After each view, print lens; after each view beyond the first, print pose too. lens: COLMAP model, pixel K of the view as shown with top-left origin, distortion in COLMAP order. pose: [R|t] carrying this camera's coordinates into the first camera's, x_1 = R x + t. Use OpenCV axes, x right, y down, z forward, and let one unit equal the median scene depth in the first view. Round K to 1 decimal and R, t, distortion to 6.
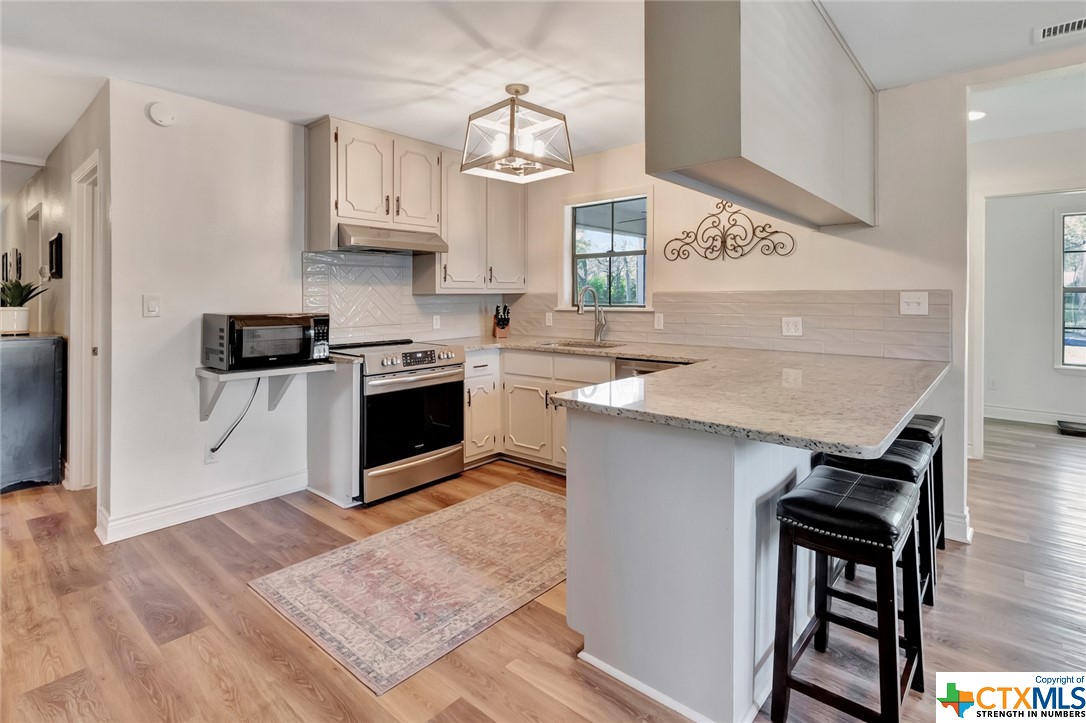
lens RADIAL K [[503.6, 0, 536.7], [0, 503.6, 302.9], [0, 0, 1]] dist [-0.003661, -0.000229]
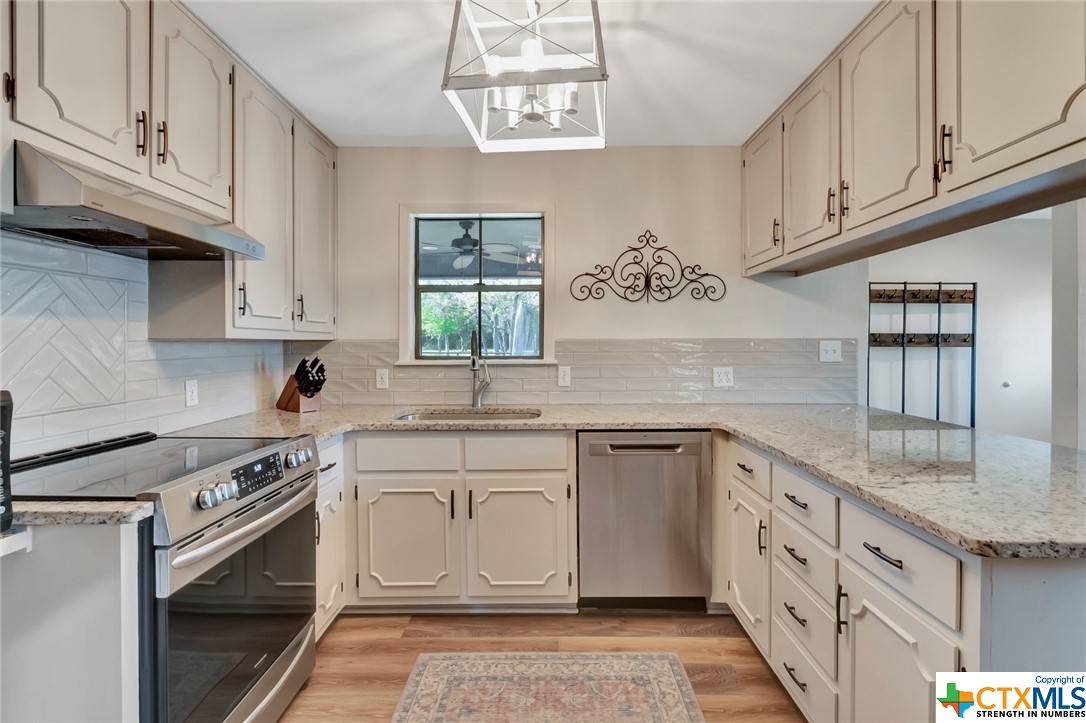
lens RADIAL K [[503.6, 0, 545.2], [0, 503.6, 352.9], [0, 0, 1]] dist [-0.003661, -0.000229]
pose [[0.765773, -0.006947, 0.643073, -0.310066], [0.008129, 0.999966, 0.001123, -0.001481], [-0.643059, 0.004368, 0.765804, 0.443718]]
